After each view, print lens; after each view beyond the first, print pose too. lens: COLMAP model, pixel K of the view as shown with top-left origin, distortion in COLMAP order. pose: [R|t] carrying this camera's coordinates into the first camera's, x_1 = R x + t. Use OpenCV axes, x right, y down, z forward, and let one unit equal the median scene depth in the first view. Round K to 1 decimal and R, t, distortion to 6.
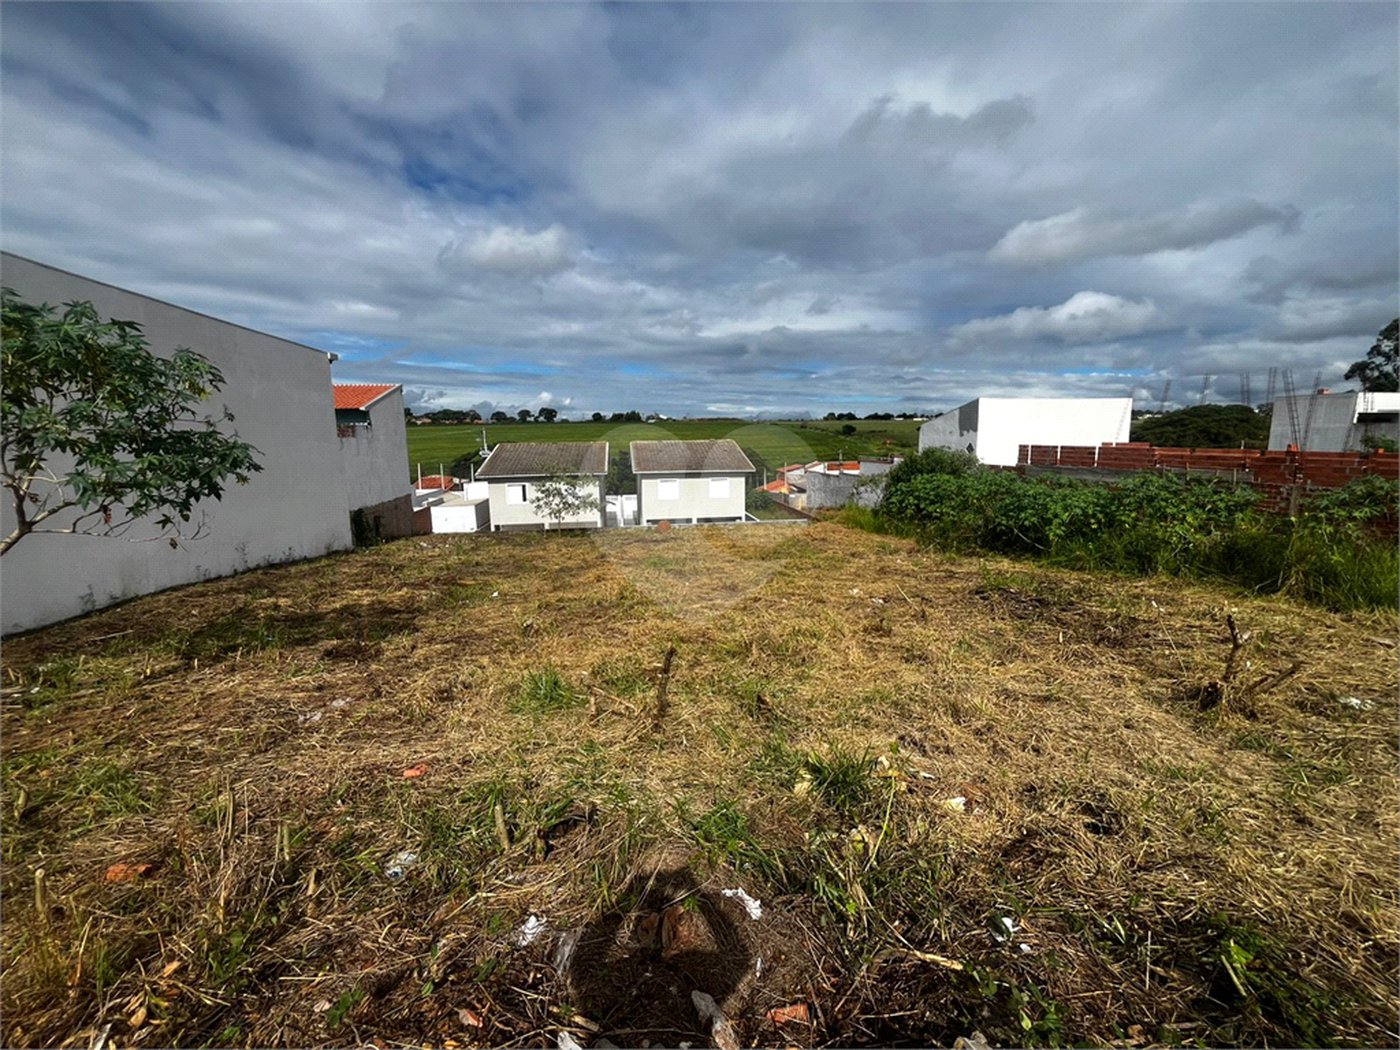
lens RADIAL K [[565.8, 0, 703.4], [0, 565.8, 526.8], [0, 0, 1]] dist [-0.000490, 0.000031]
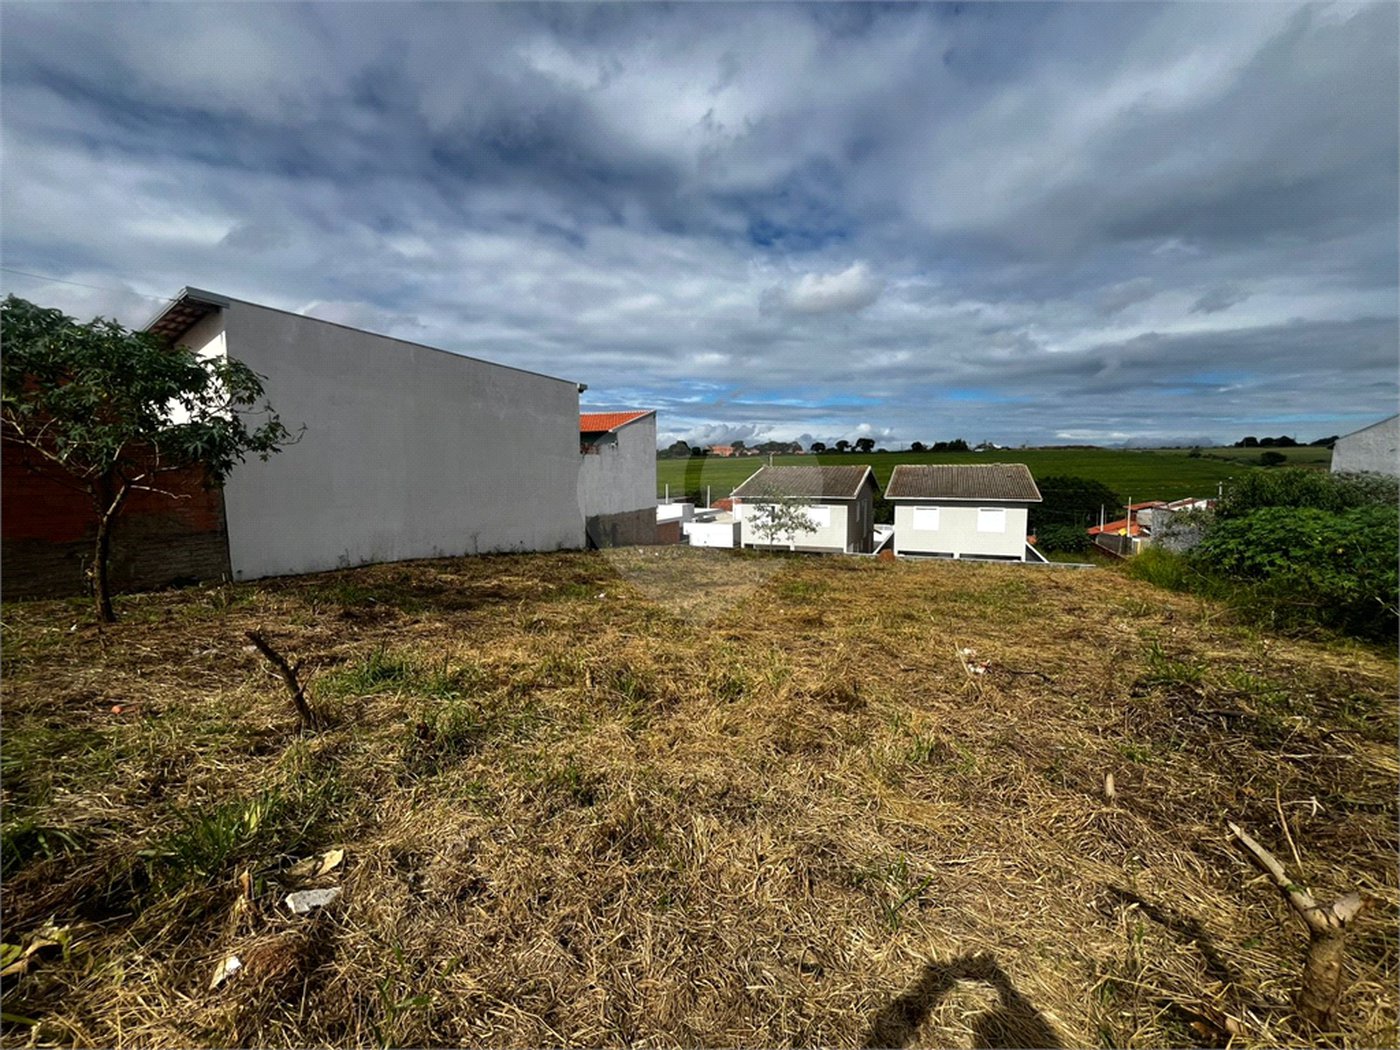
lens RADIAL K [[564.5, 0, 699.7], [0, 564.5, 531.6], [0, 0, 1]] dist [-0.001201, -0.000076]
pose [[0.852679, 0.065143, -0.518358, 0.176898], [-0.087856, 0.995945, -0.019358, 0.004633], [0.514995, 0.062047, 0.854944, 0.117363]]
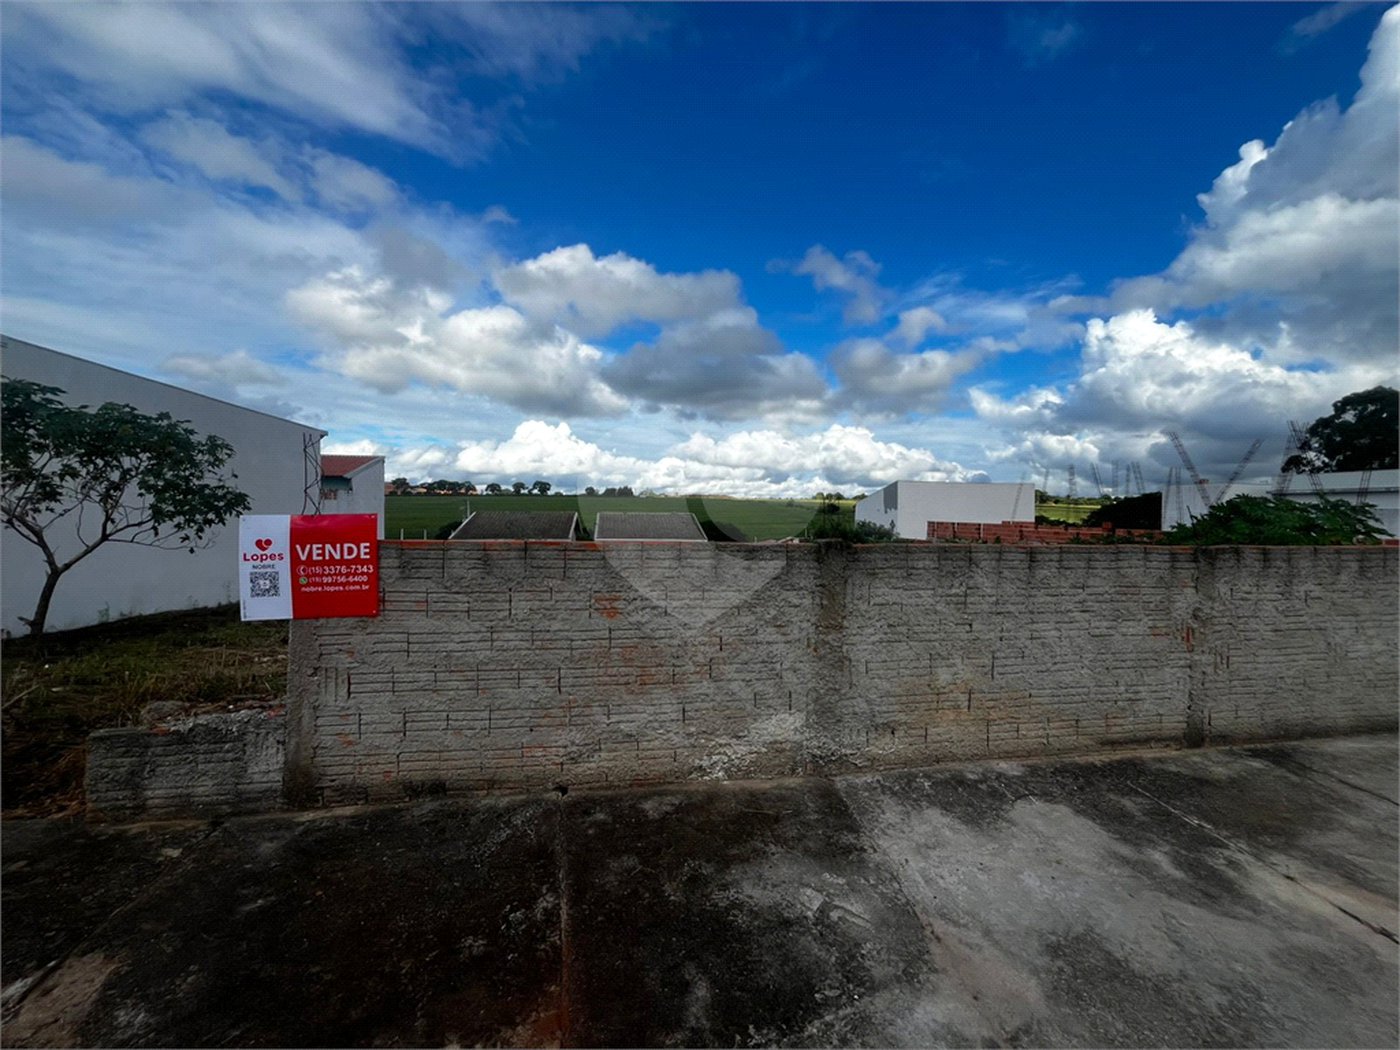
lens RADIAL K [[564.1, 0, 700.0], [0, 564.1, 525.0], [0, 0, 1]] dist [0.002334, 0.000173]
pose [[0.999694, 0.022970, 0.009177, 0.119985], [-0.021510, 0.990481, -0.135957, 0.034289], [-0.012212, 0.135718, 0.990672, -0.151818]]
